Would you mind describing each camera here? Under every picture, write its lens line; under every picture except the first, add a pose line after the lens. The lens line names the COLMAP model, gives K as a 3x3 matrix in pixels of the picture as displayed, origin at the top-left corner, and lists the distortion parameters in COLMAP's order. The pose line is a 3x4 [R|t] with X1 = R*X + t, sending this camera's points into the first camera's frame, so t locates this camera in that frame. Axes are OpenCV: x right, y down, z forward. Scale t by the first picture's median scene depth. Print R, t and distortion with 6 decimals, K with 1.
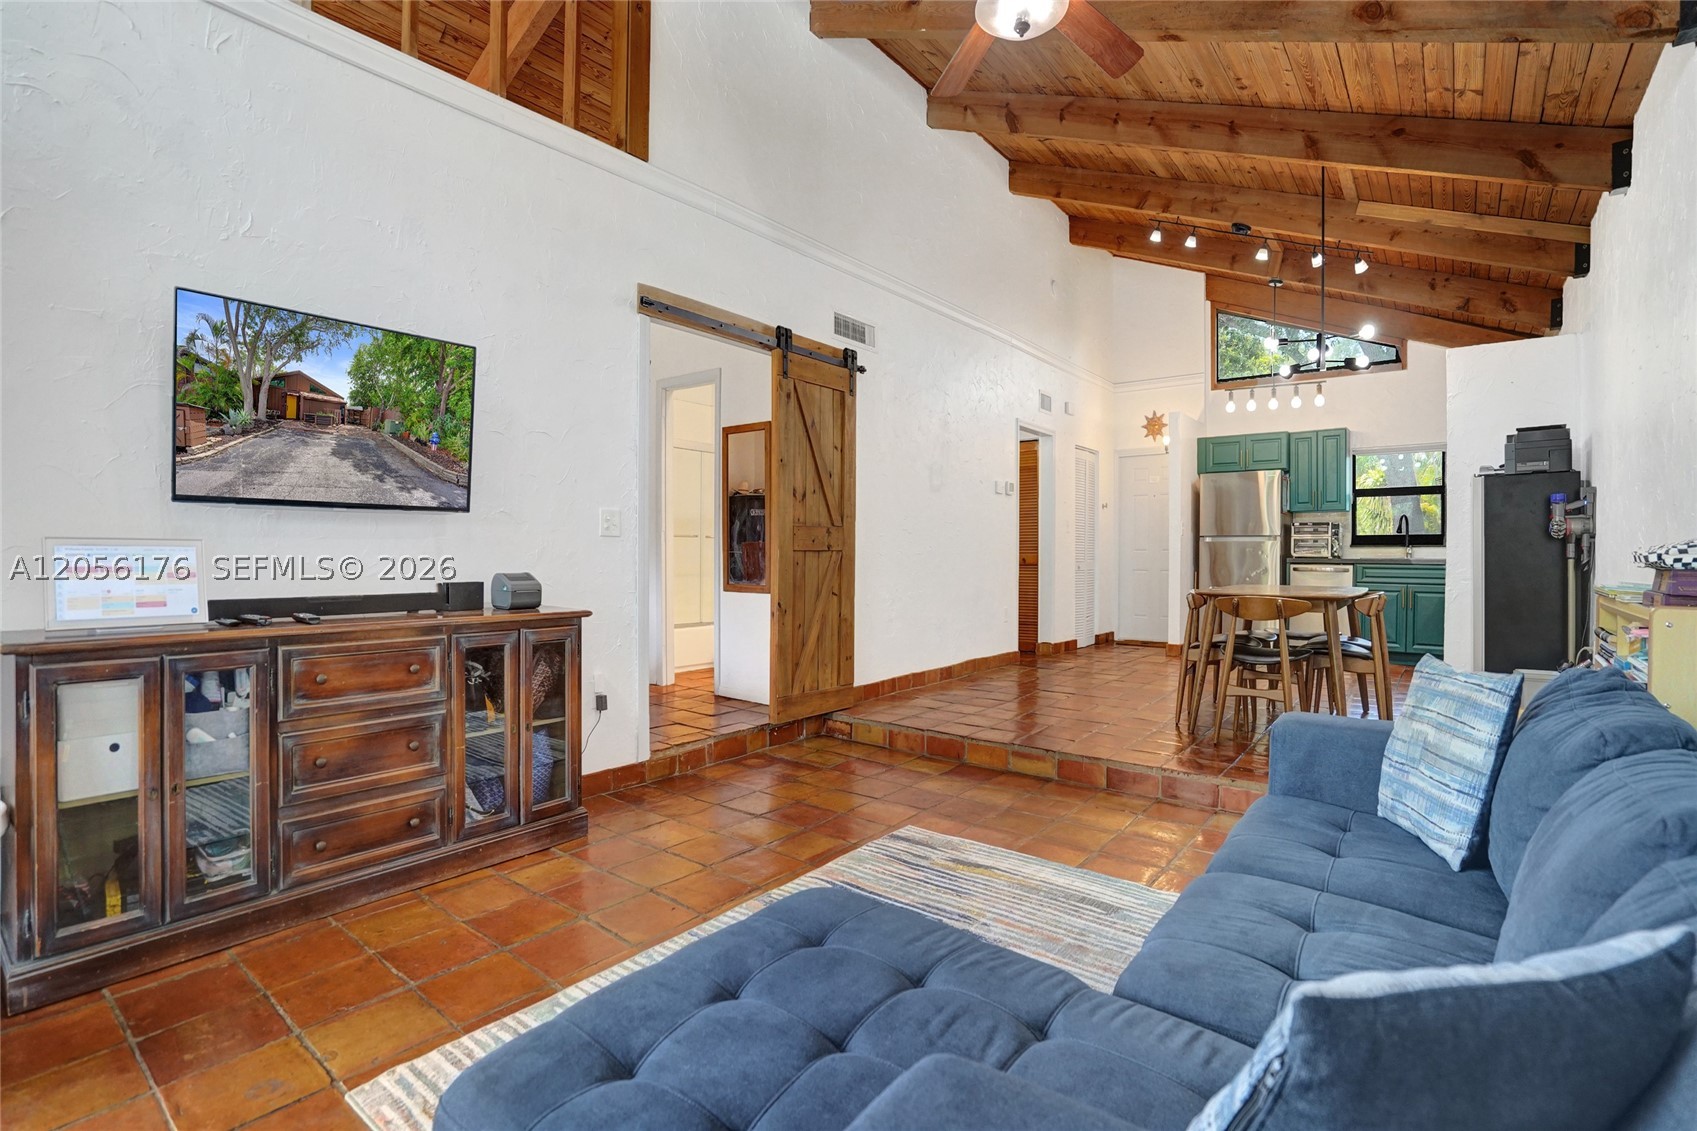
lens RADIAL K [[781.3, 0, 835.3], [0, 781.3, 565.0], [0, 0, 1]] dist [-0.050892, 0.017813]
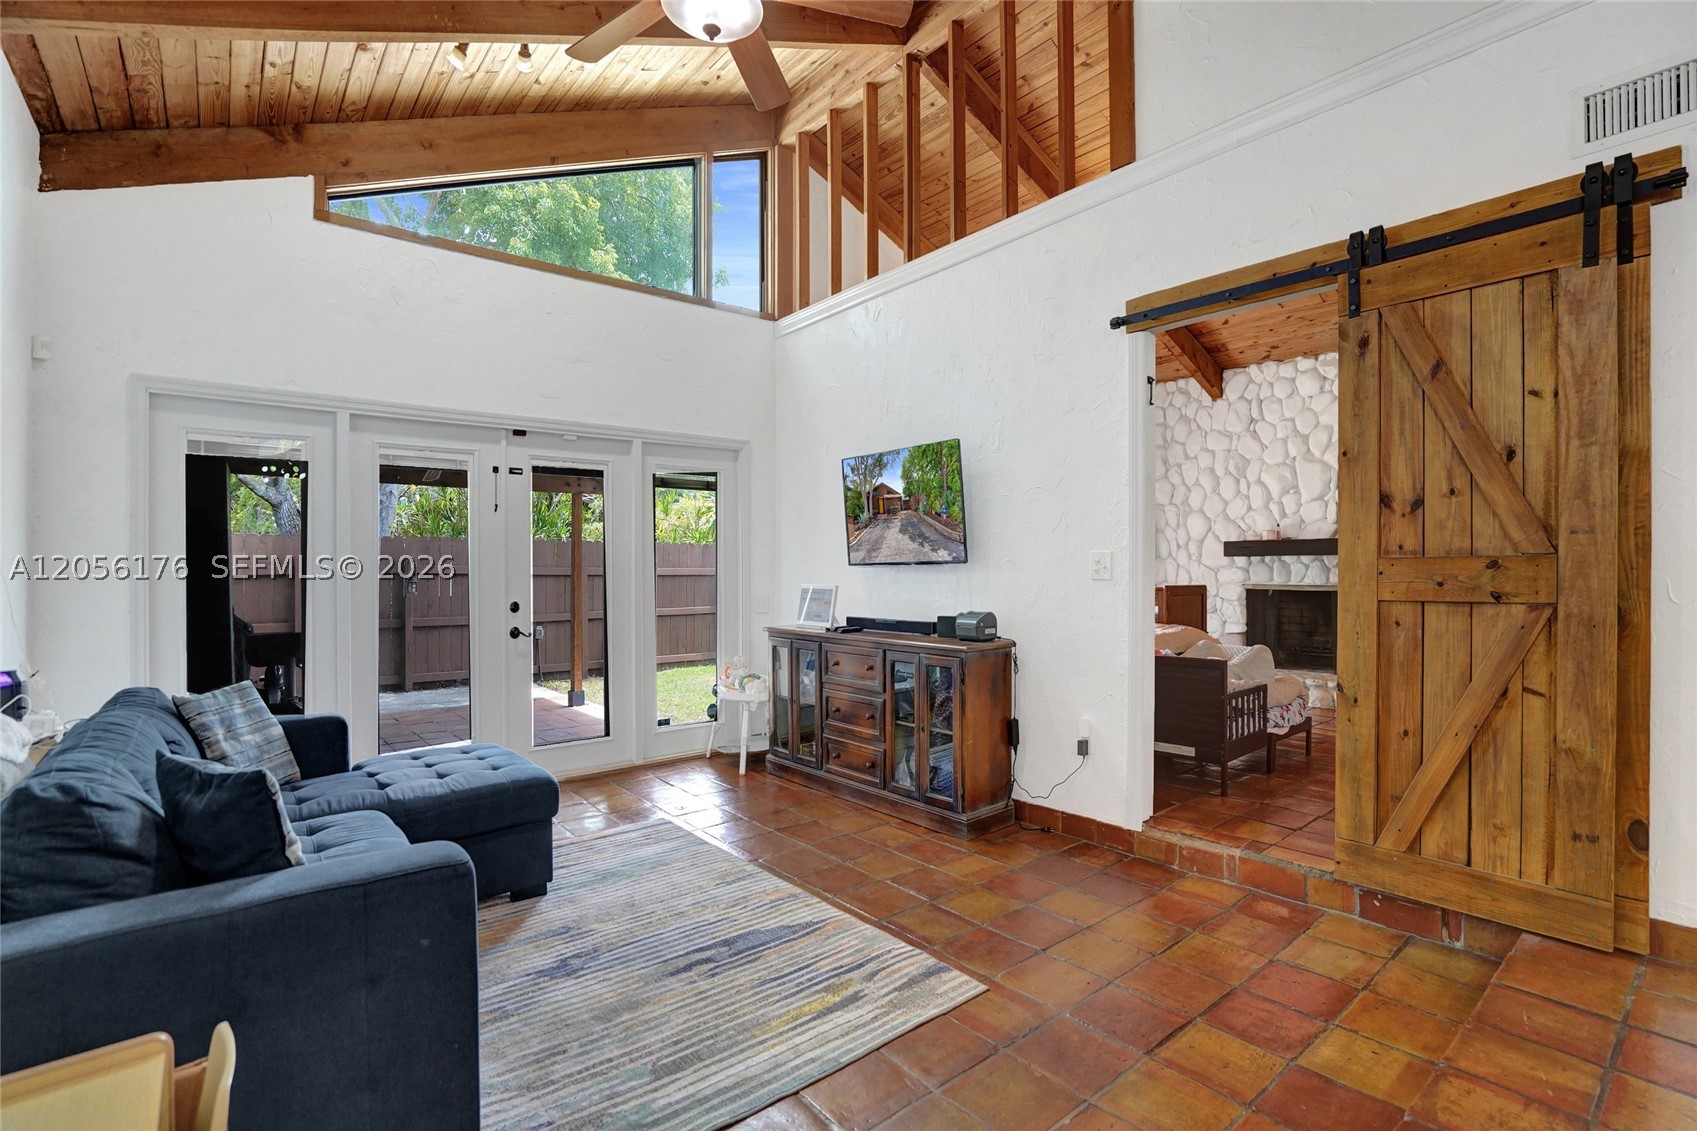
lens RADIAL K [[781.3, 0, 835.3], [0, 781.3, 565.0], [0, 0, 1]] dist [-0.050892, 0.017813]
pose [[-0.202794, -0.007055, -0.979196, 0.889495], [-0.009198, 0.999944, -0.005299, -0.057797], [0.979178, 0.007932, -0.202848, 1.075273]]
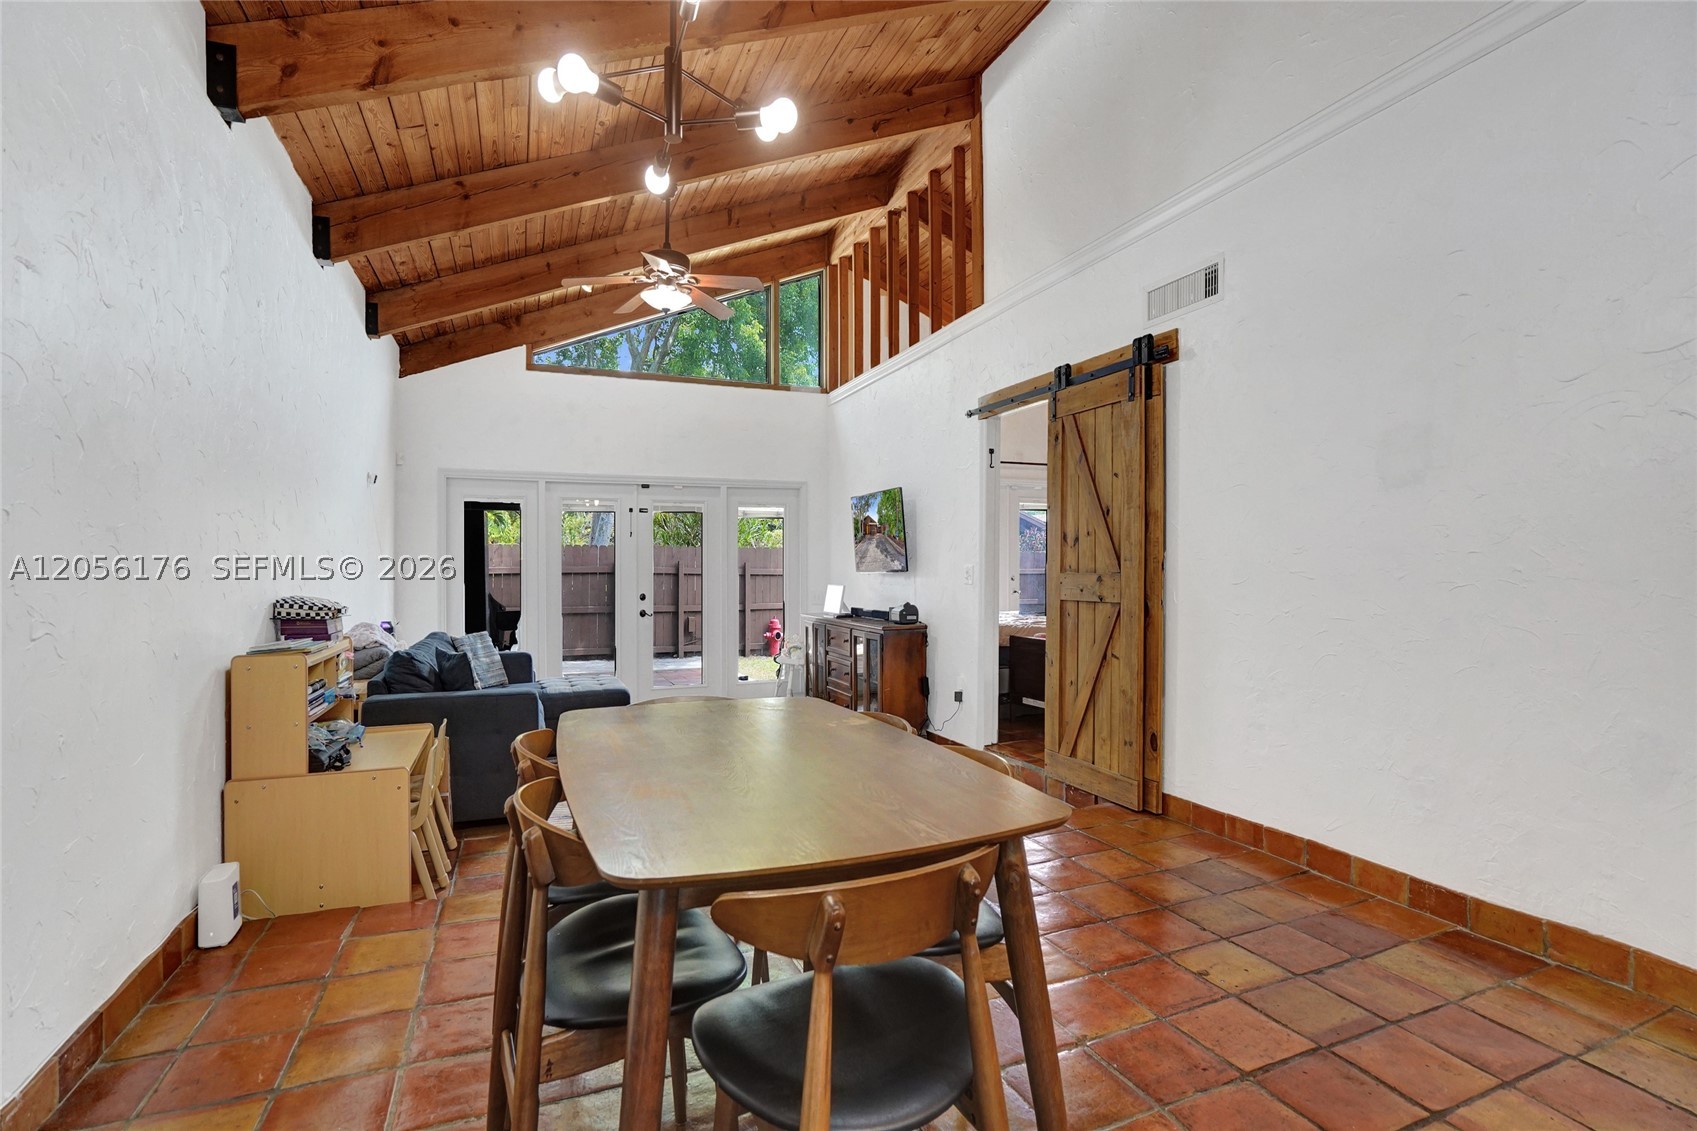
lens RADIAL K [[781.3, 0, 835.3], [0, 781.3, 565.0], [0, 0, 1]] dist [-0.050892, 0.017813]
pose [[-0.480447, -0.004941, -0.877010, 1.349646], [-0.013977, 0.999900, 0.002024, -0.088319], [0.876913, 0.013231, -0.480468, 1.819437]]
